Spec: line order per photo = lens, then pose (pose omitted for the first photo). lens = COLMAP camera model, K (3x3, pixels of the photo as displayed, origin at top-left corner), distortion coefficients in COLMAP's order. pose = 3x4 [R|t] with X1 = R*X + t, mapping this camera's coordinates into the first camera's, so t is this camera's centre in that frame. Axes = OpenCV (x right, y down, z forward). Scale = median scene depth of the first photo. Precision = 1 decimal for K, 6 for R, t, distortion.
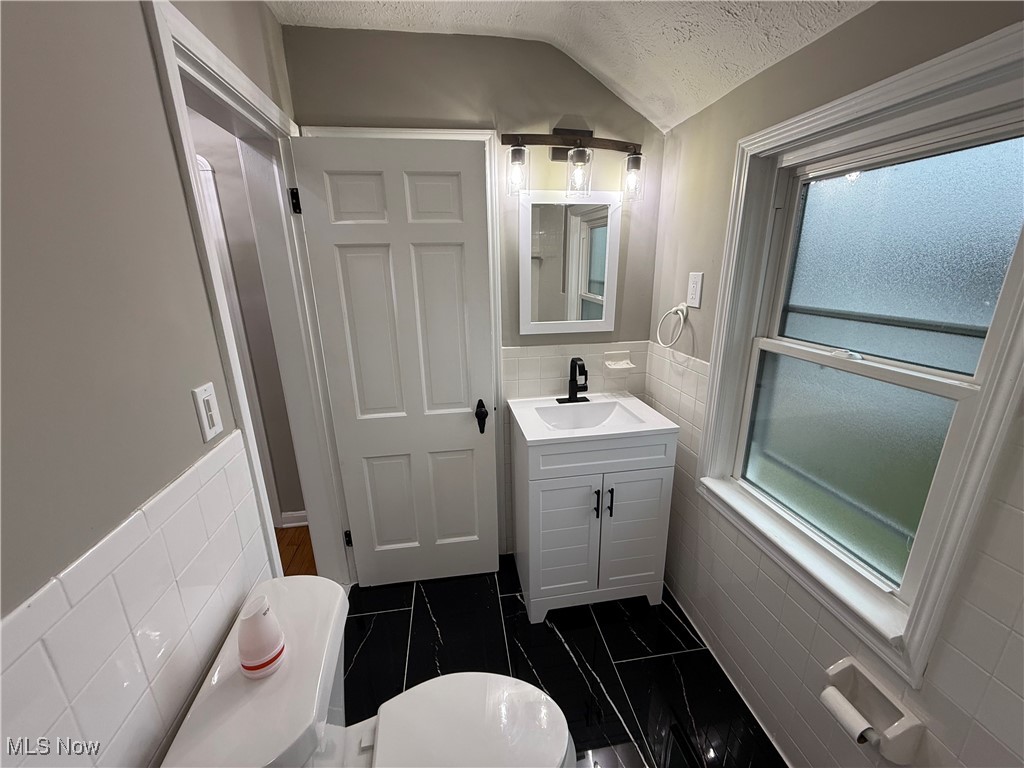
lens RADIAL K [[408.9, 0, 518.0], [0, 408.9, 388.0], [0, 0, 1]] dist [0.004432, -0.000168]
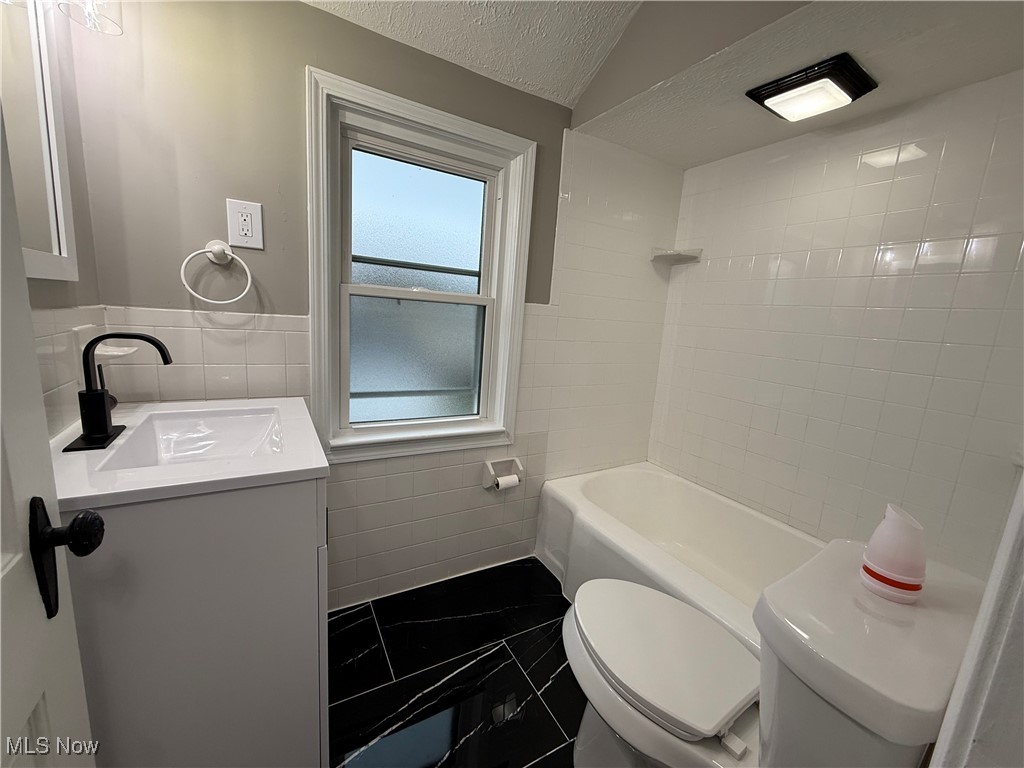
lens RADIAL K [[408.9, 0, 514.9], [0, 408.9, 384.5], [0, 0, 1]] dist [0.004432, -0.000168]
pose [[-0.350752, -0.181346, 0.918742, -0.482689], [0.205732, 0.942181, 0.264516, -0.055584], [-0.913590, 0.281794, -0.293163, 0.819959]]
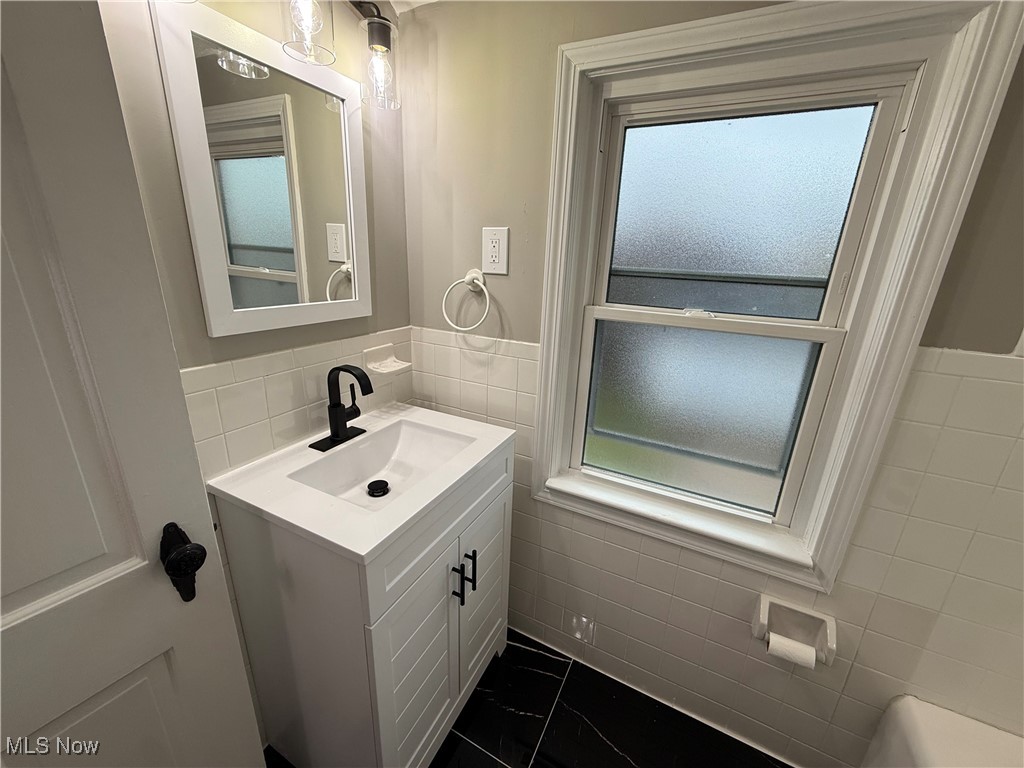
lens RADIAL K [[408.9, 0, 509.7], [0, 408.9, 386.0], [0, 0, 1]] dist [0.004432, -0.000168]
pose [[0.602391, -0.210017, 0.770076, -0.182028], [0.188866, 0.974872, 0.118129, -0.077193], [-0.775535, 0.074281, 0.626919, 0.503893]]
